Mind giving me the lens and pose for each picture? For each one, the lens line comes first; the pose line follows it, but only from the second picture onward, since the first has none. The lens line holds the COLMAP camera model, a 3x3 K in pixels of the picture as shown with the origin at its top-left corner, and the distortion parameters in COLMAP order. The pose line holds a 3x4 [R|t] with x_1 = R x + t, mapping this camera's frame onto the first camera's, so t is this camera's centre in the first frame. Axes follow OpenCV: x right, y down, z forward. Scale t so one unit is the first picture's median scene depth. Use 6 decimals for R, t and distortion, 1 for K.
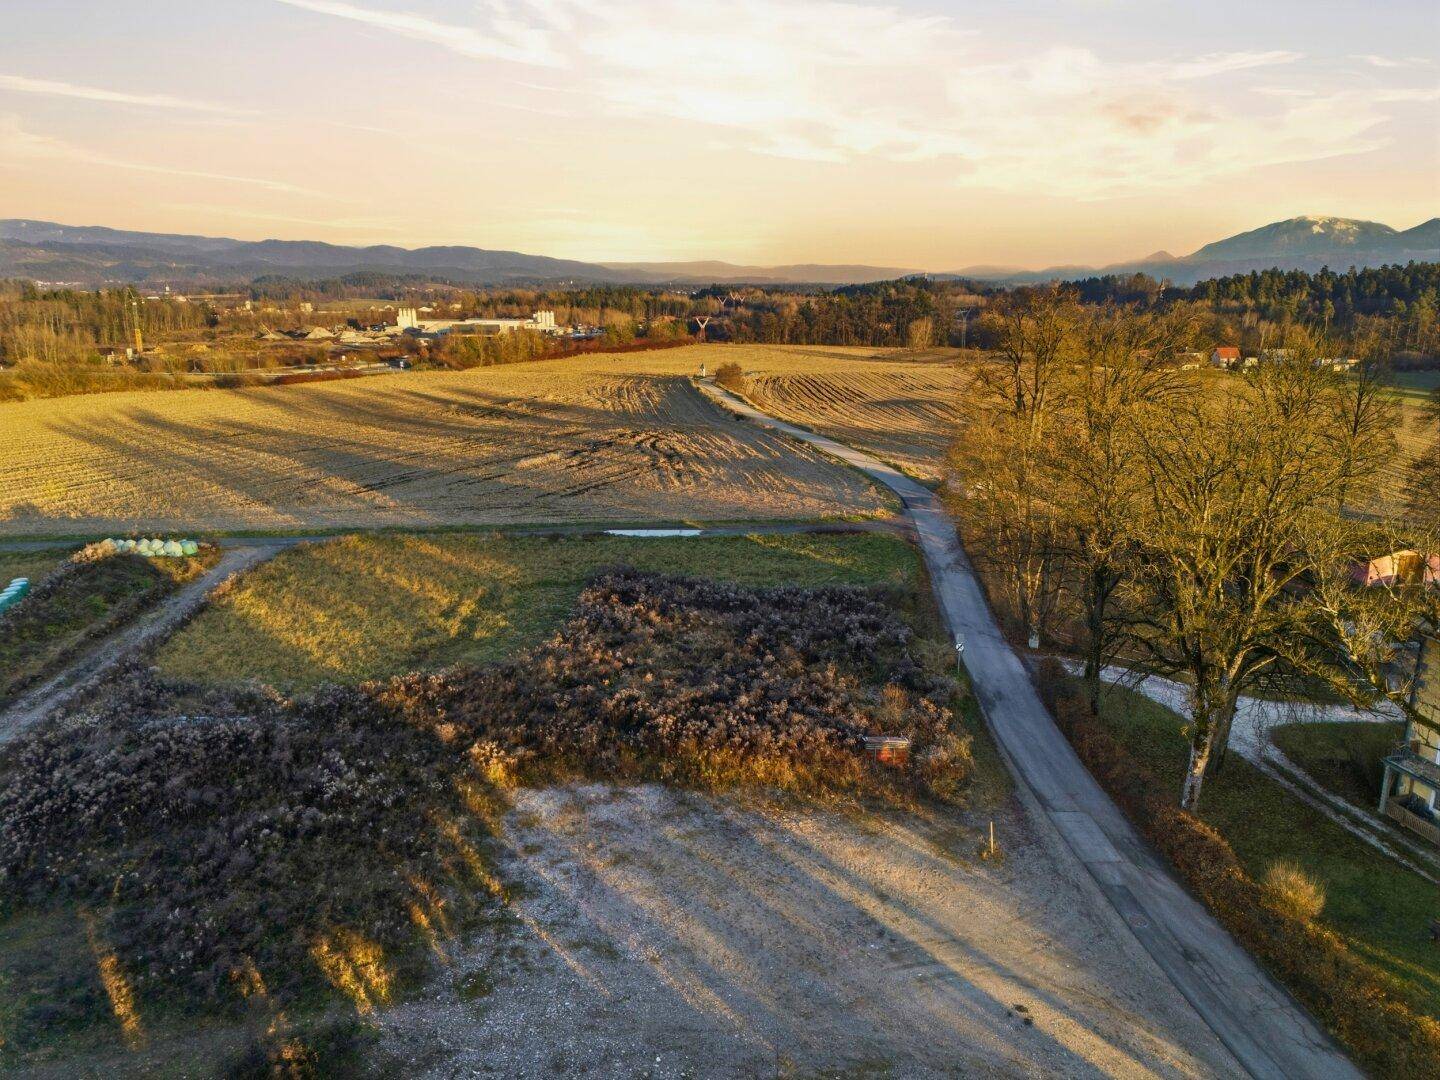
lens RADIAL K [[1053.1, 0, 718.8], [0, 1053.1, 527.0], [0, 0, 1]] dist [0.083508, -0.080268]
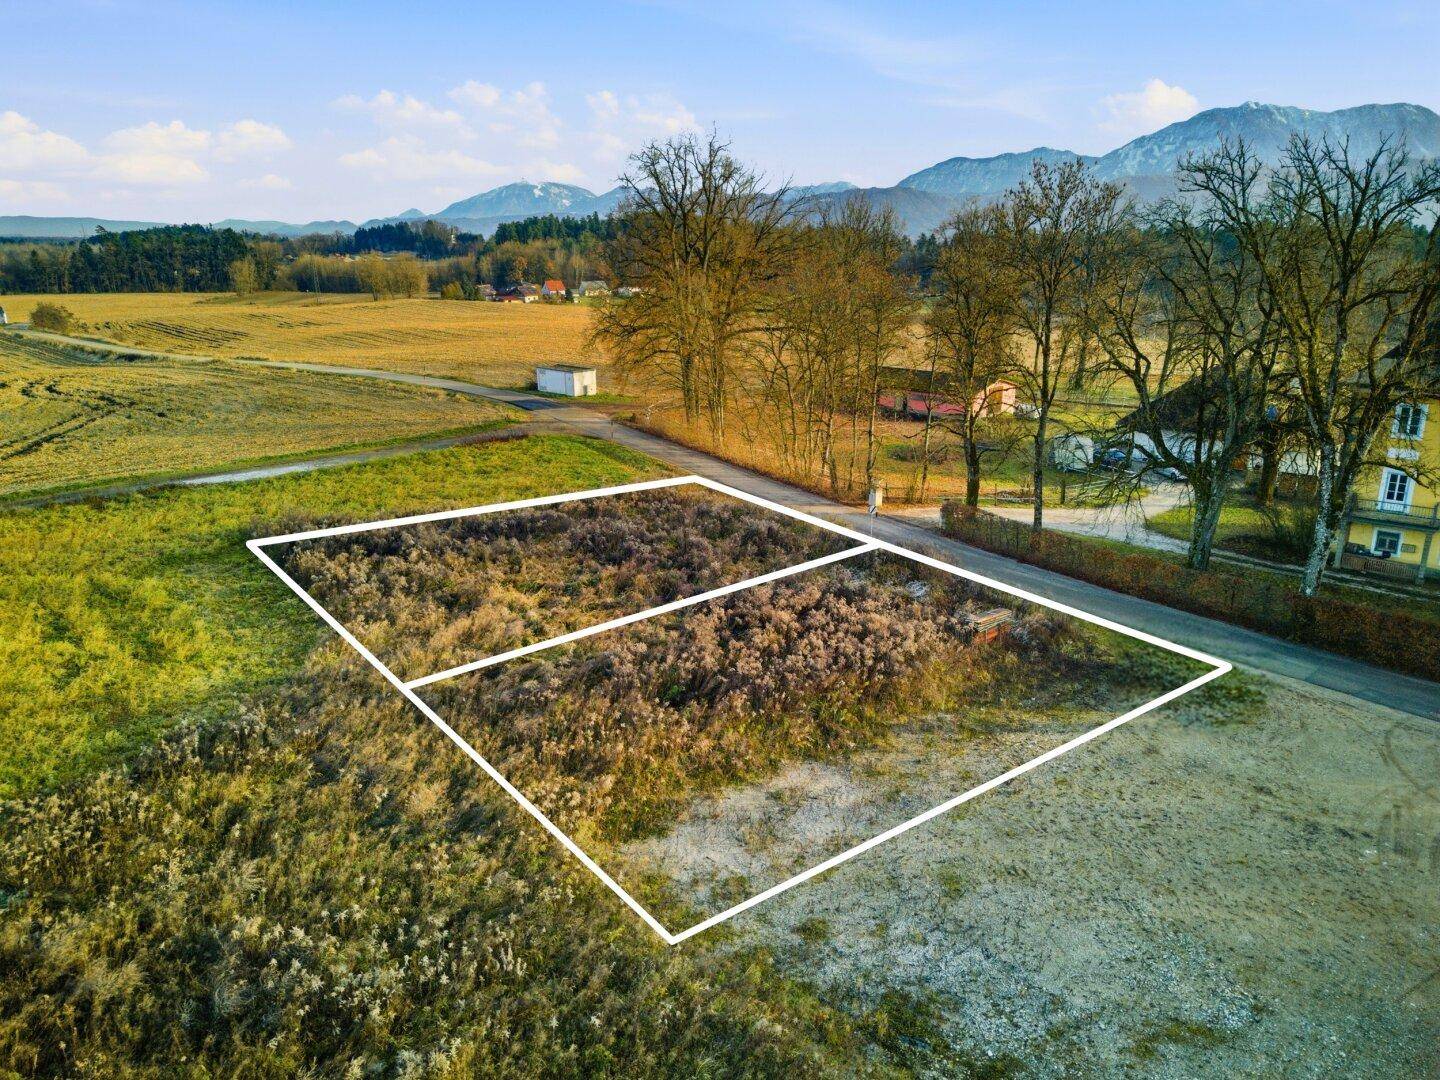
lens RADIAL K [[1007.0, 0, 719.0], [0, 1007.0, 533.7], [0, 0, 1]] dist [0.074767, -0.068145]
pose [[0.787513, -0.183309, 0.588406, -0.323597], [0.150740, 0.983035, 0.104502, 0.029539], [-0.597580, 0.006400, 0.801784, 0.412592]]
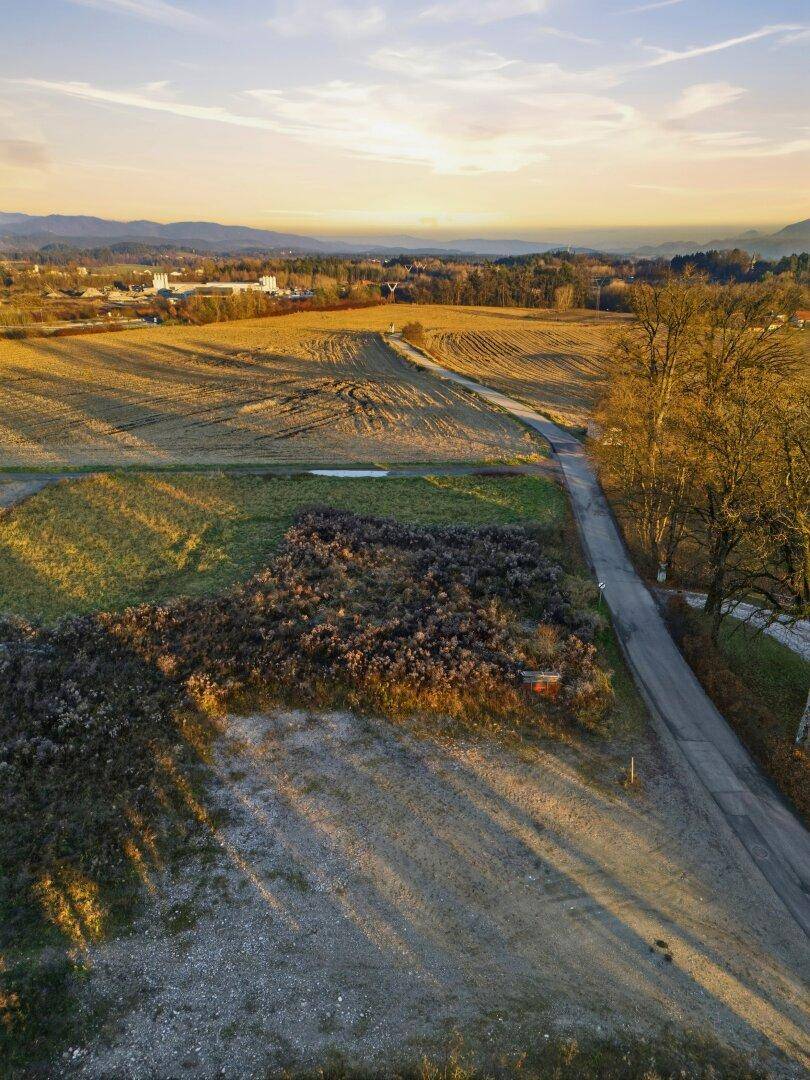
lens RADIAL K [[789.8, 0, 405.0], [0, 789.8, 540.0], [0, 0, 1]] dist [0.083508, -0.080268]
pose [[0.999967, 0.007856, 0.001847, 0.003128], [-0.008019, 0.992971, 0.118083, -0.039470], [-0.000907, -0.118094, 0.993002, 0.109356]]
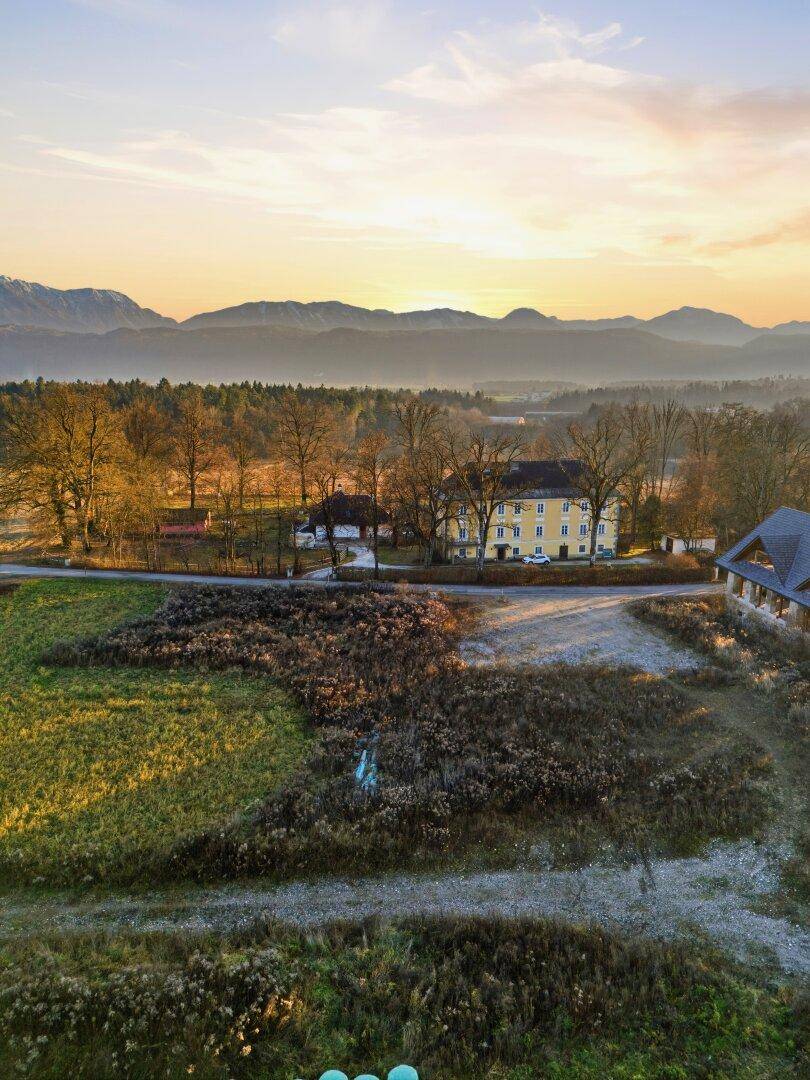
lens RADIAL K [[789.8, 0, 405.0], [0, 789.8, 540.0], [0, 0, 1]] dist [0.083508, -0.080268]
pose [[0.009253, -0.207979, 0.978090, -1.091786], [0.219694, 0.954655, 0.200918, -0.189784], [-0.975525, 0.213021, 0.054525, 0.734843]]
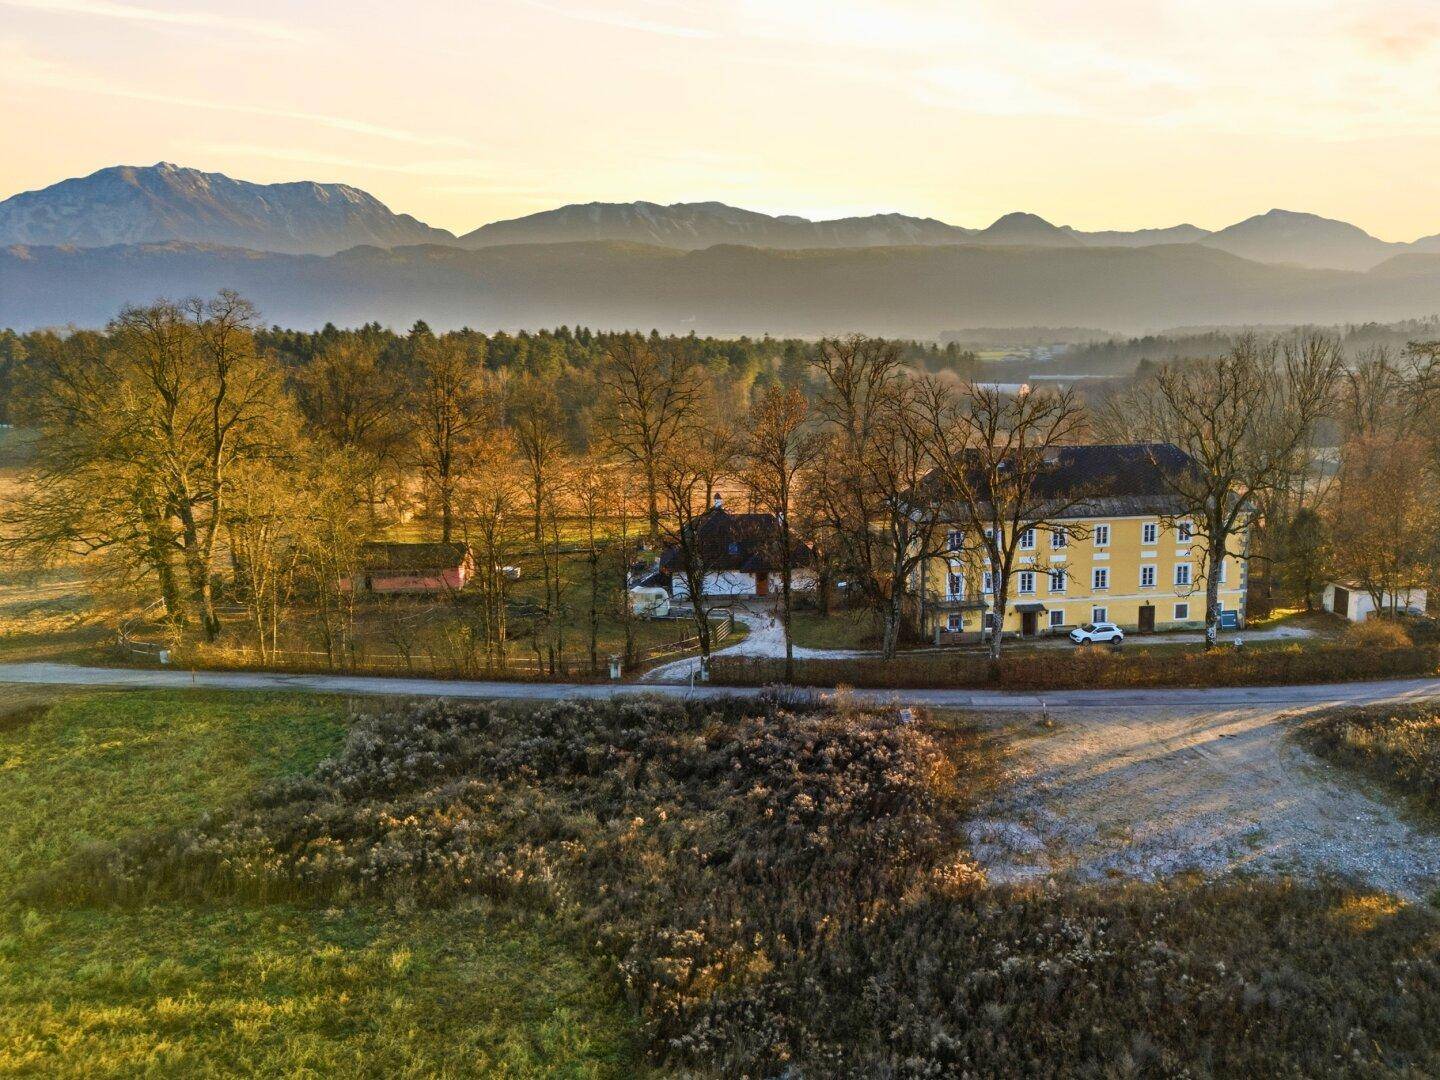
lens RADIAL K [[1291.0, 0, 878.6], [0, 1291.0, 541.1], [0, 0, 1]] dist [0.082948, -0.073081]
pose [[-0.027995, -0.172450, 0.984620, -0.846391], [0.226078, 0.958391, 0.174284, -0.154030], [-0.973707, 0.227480, 0.012157, 0.755911]]
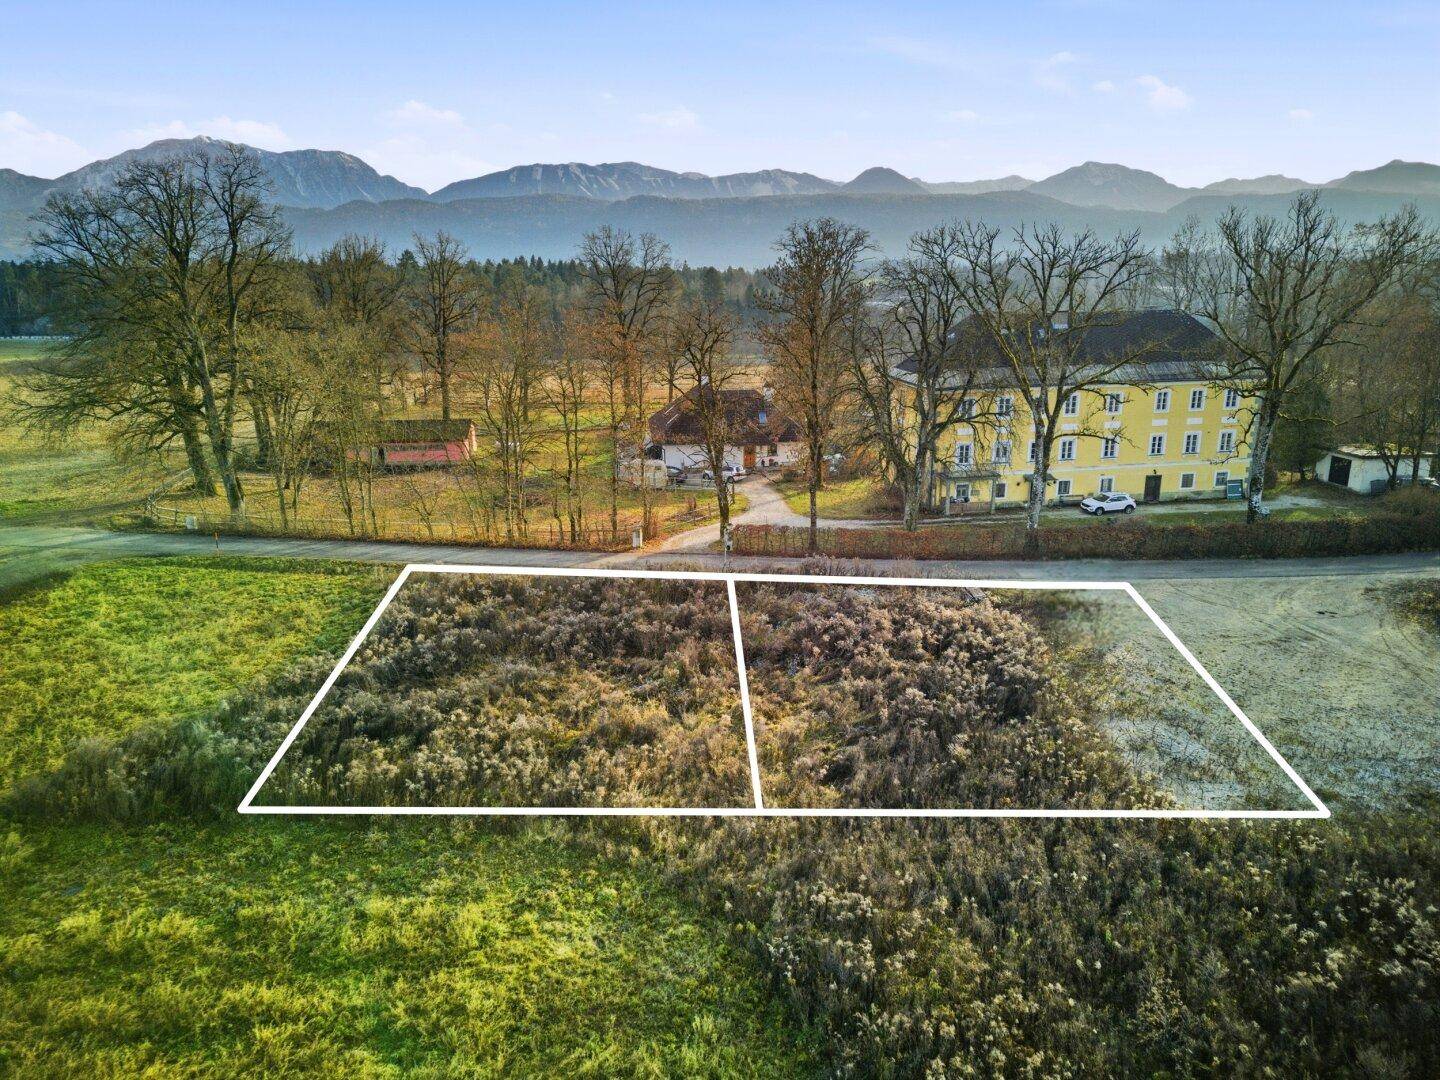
lens RADIAL K [[1007.0, 0, 719.0], [0, 1007.0, 533.7], [0, 0, 1]] dist [0.074767, -0.068145]
pose [[0.014066, -0.266282, 0.963793, -0.559552], [0.234859, 0.937802, 0.255673, -0.106464], [-0.971928, 0.222759, 0.075730, 0.891614]]
